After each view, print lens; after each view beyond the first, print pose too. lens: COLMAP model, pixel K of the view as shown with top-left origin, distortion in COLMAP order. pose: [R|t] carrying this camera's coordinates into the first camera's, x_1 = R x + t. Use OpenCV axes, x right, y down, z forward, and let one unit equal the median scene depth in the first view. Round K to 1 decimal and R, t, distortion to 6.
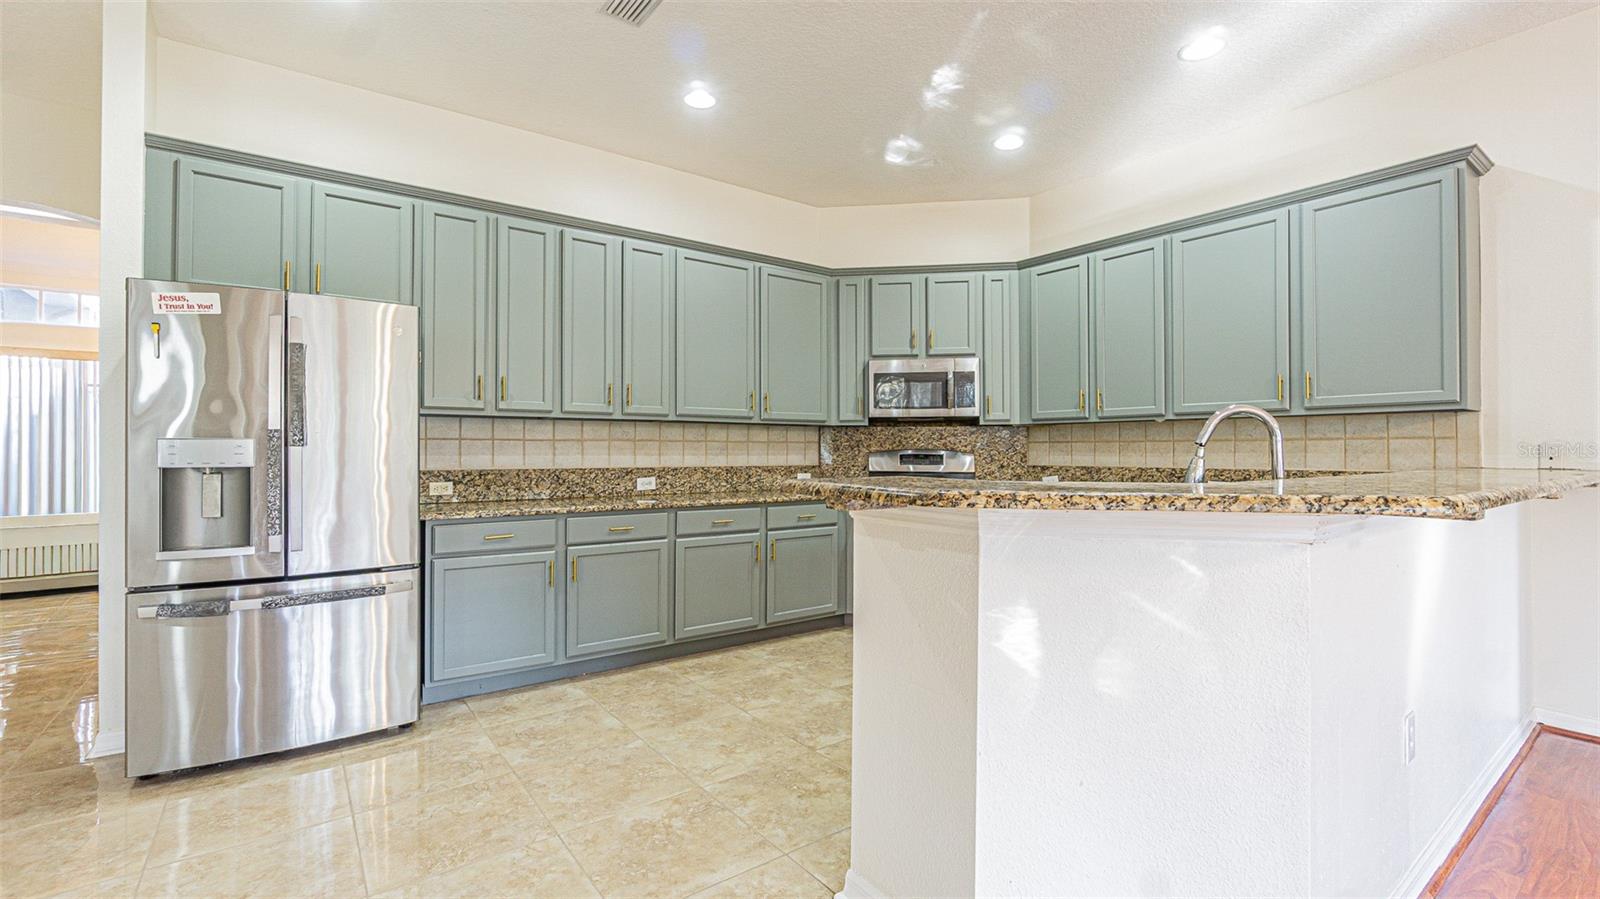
lens RADIAL K [[690.9, 0, 794.5], [0, 690.9, 446.8], [0, 0, 1]] dist [-0.003543, 0.000800]
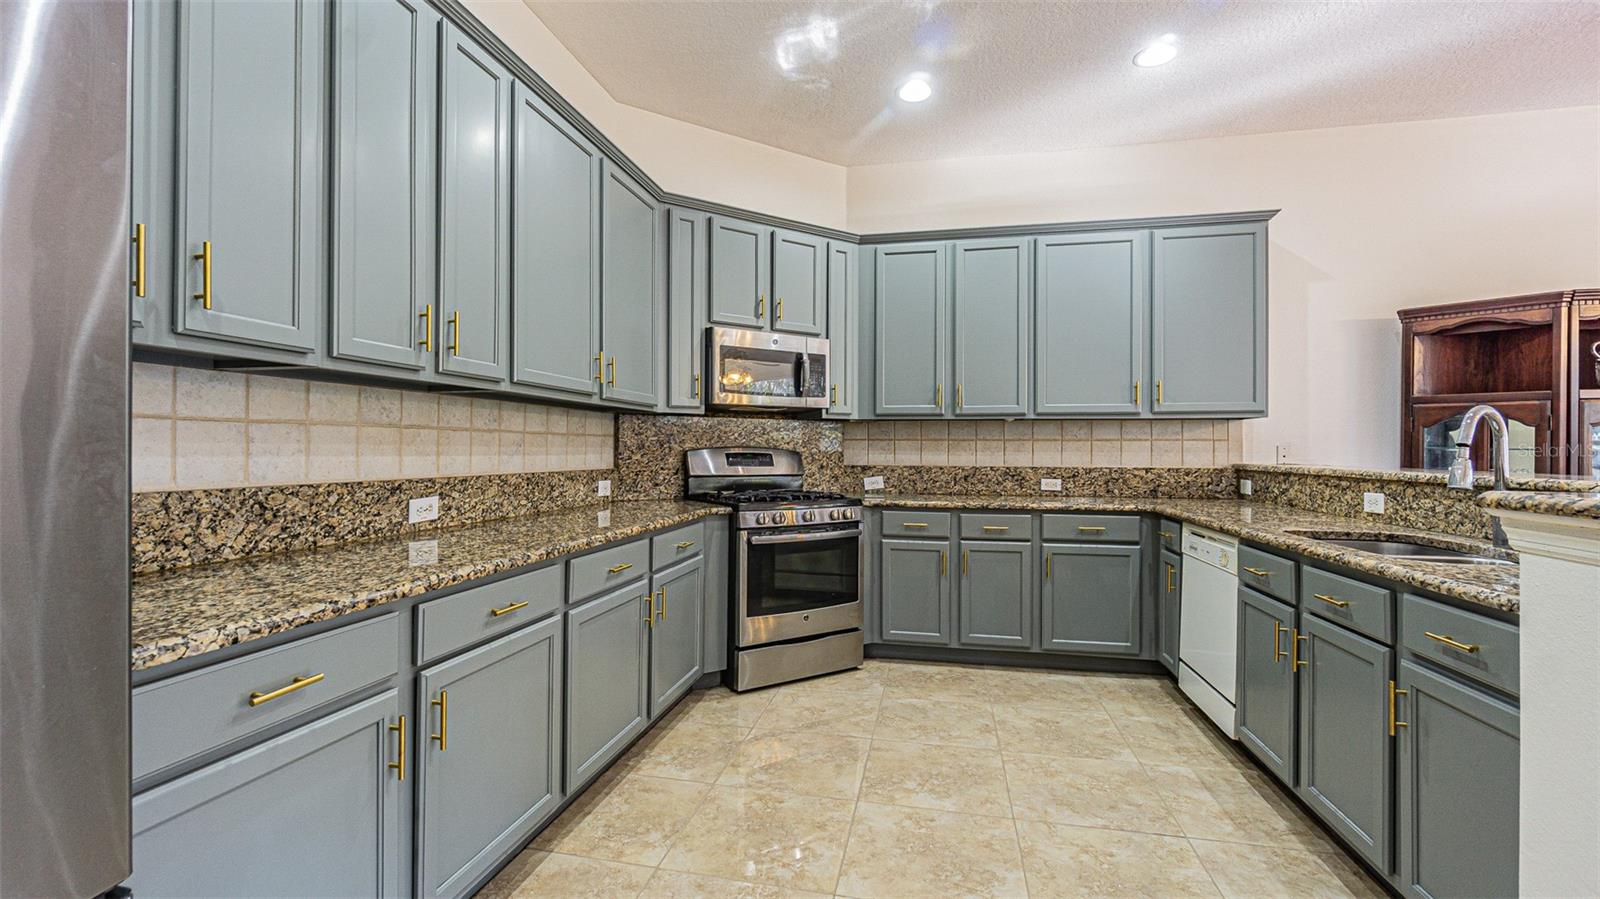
lens RADIAL K [[690.9, 0, 793.7], [0, 690.9, 450.3], [0, 0, 1]] dist [-0.003543, 0.000800]
pose [[0.754471, 0.002493, 0.656329, -0.360013], [-0.007862, 0.999955, 0.005239, 0.003657], [-0.656287, -0.009112, 0.754457, 0.436655]]
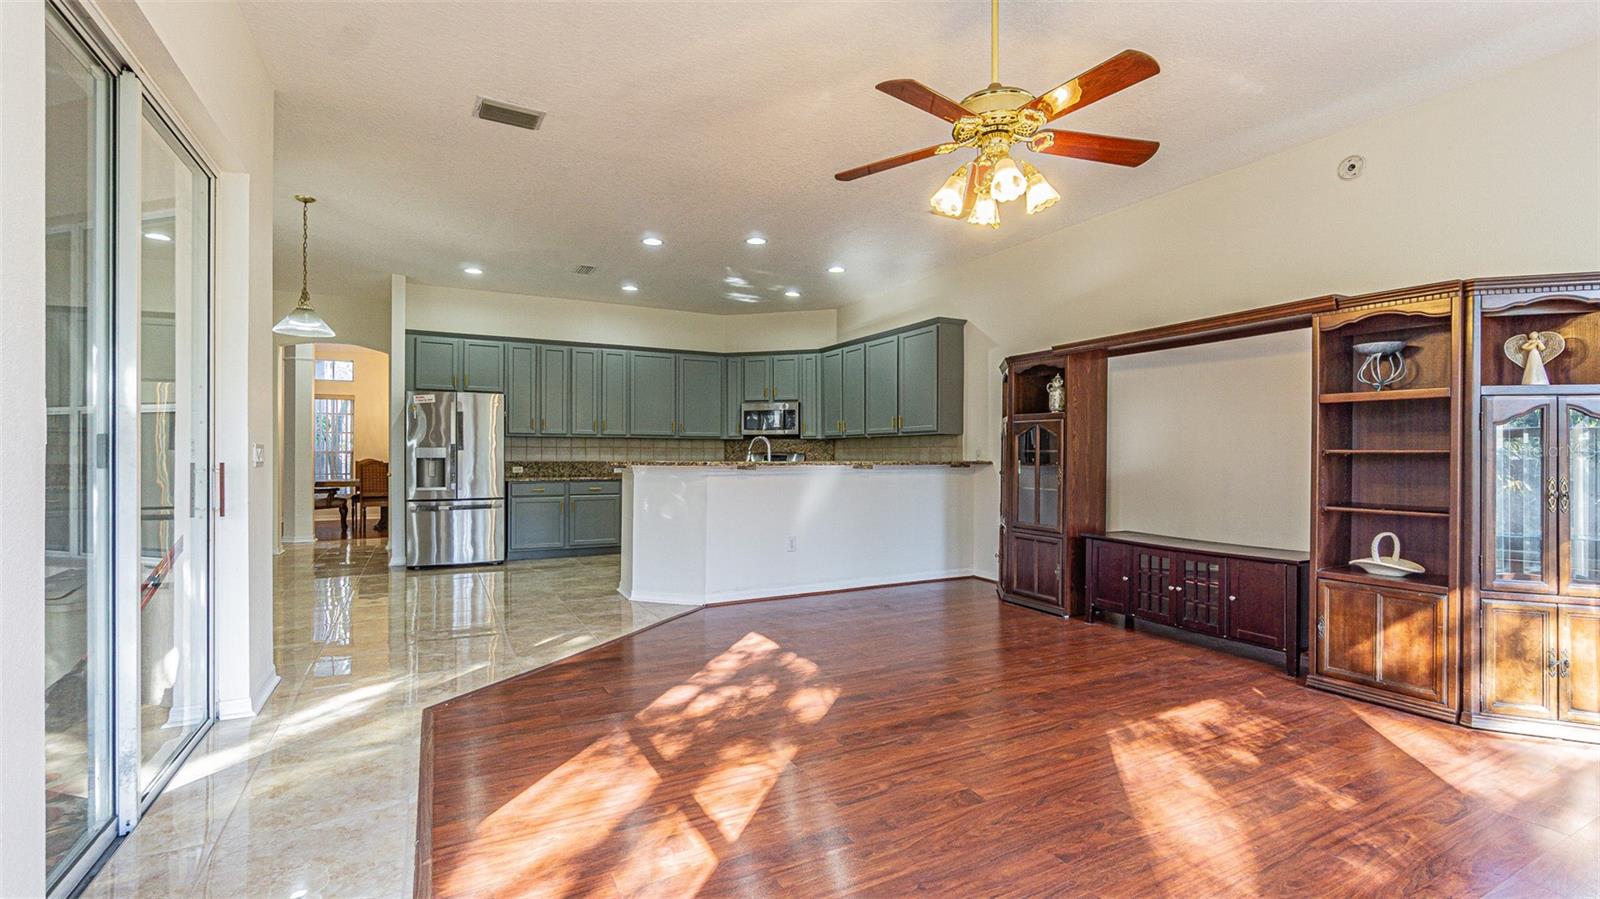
lens RADIAL K [[690.9, 0, 796.2], [0, 690.9, 454.7], [0, 0, 1]] dist [-0.003543, 0.000800]
pose [[0.987761, 0.002206, -0.155958, 0.612781], [-0.001330, 0.999983, 0.005717, -0.001029], [0.155968, -0.005440, 0.987747, -0.896157]]
